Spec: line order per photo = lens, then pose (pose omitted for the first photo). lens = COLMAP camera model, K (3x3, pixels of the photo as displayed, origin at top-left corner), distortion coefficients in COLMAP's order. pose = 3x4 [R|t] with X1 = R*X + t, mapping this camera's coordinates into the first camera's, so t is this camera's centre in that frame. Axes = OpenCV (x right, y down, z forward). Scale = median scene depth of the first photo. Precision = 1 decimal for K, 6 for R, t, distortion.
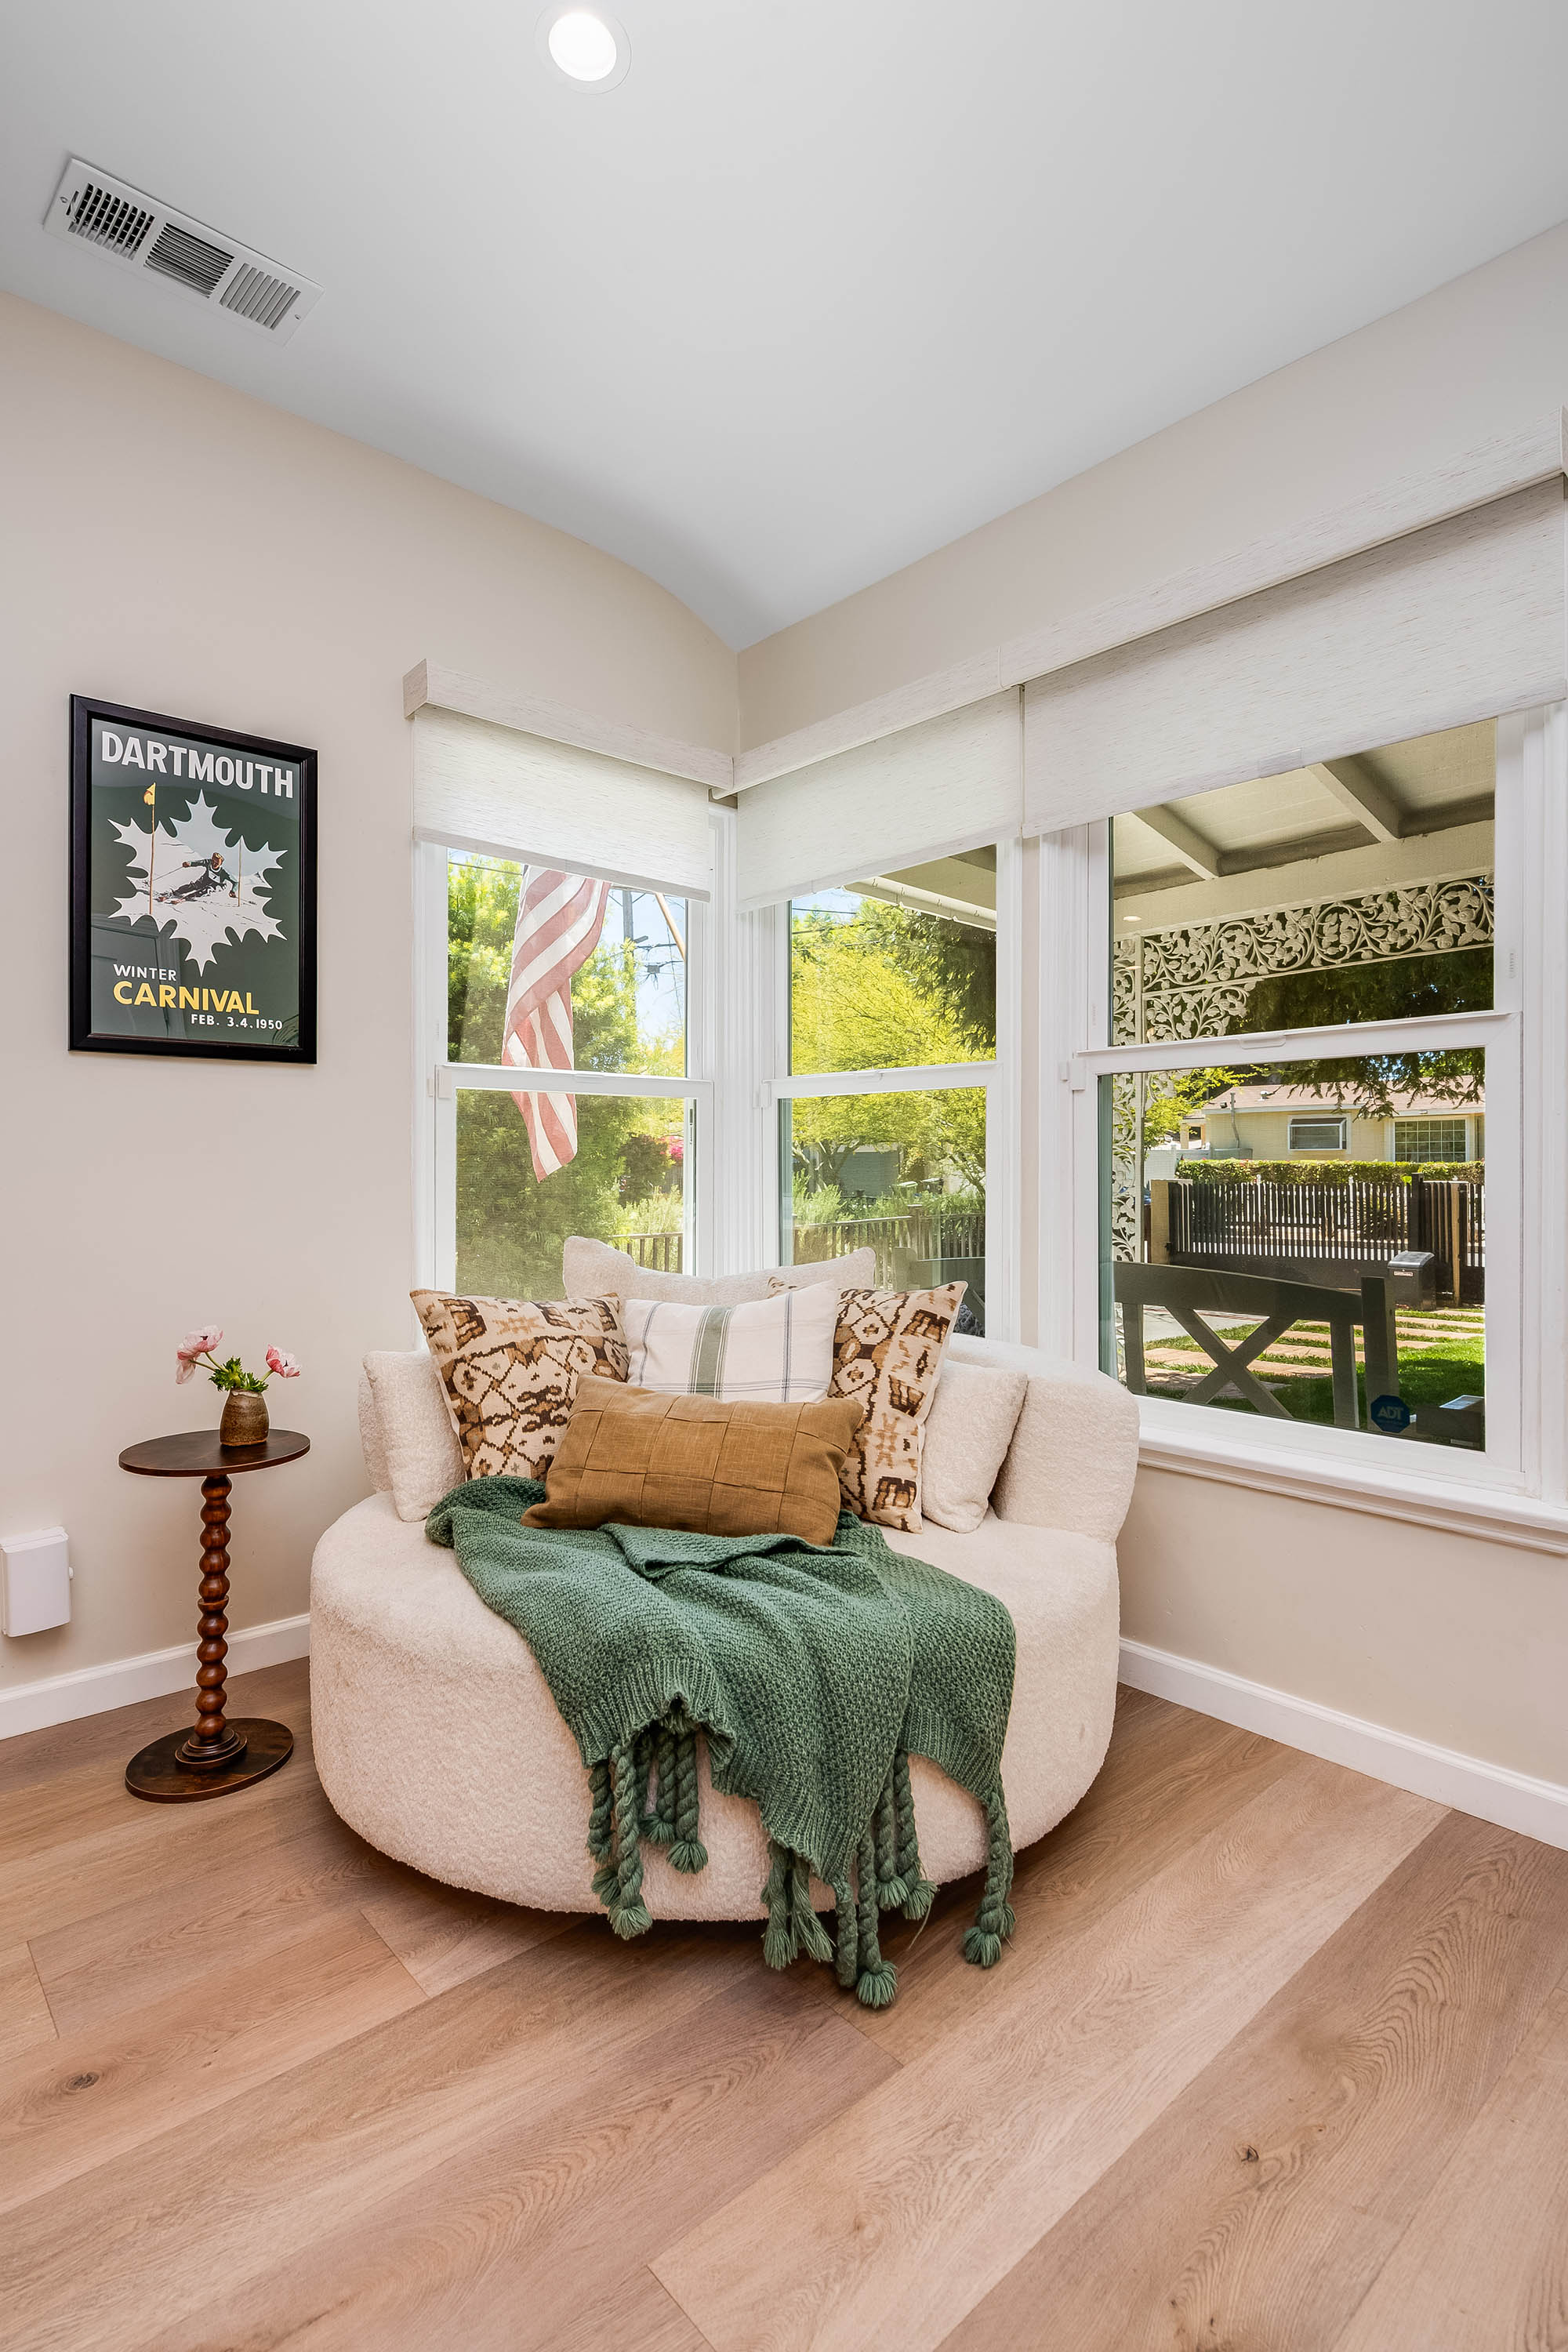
lens RADIAL K [[1154.4, 0, 786.4], [0, 1154.4, 1171.6], [0, 0, 1]] dist [-0.003433, -0.000157]
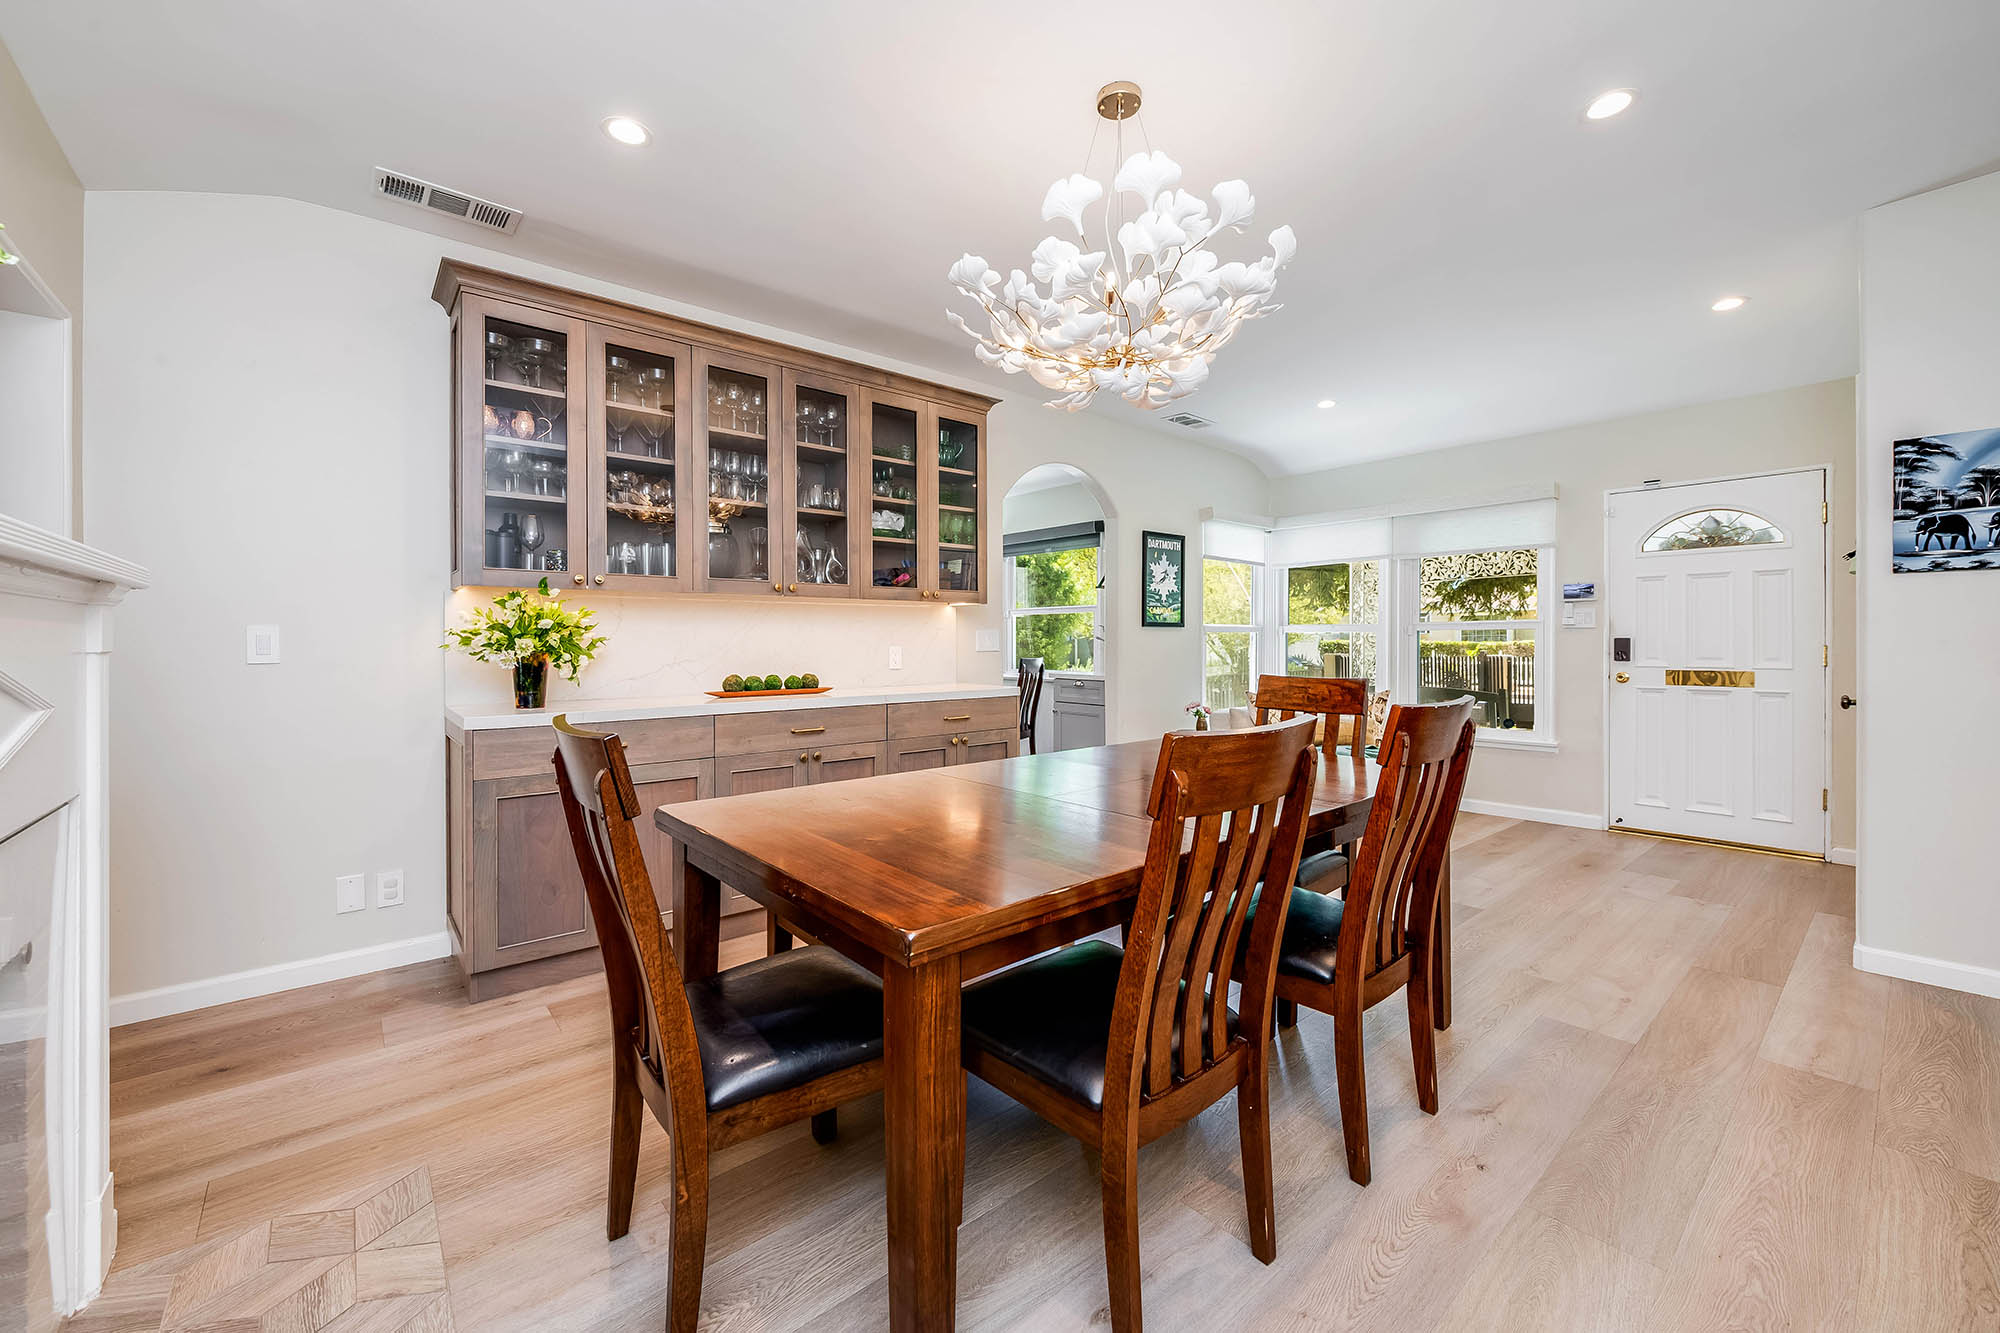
lens RADIAL K [[792.6, 0, 997.5], [0, 792.6, 659.3], [0, 0, 1]] dist [-0.007945, -0.000853]
pose [[0.999347, -0.000674, -0.036139, -0.899327], [0.001300, 0.999850, 0.017279, -0.041110], [0.036122, -0.017315, 0.999197, -1.404633]]
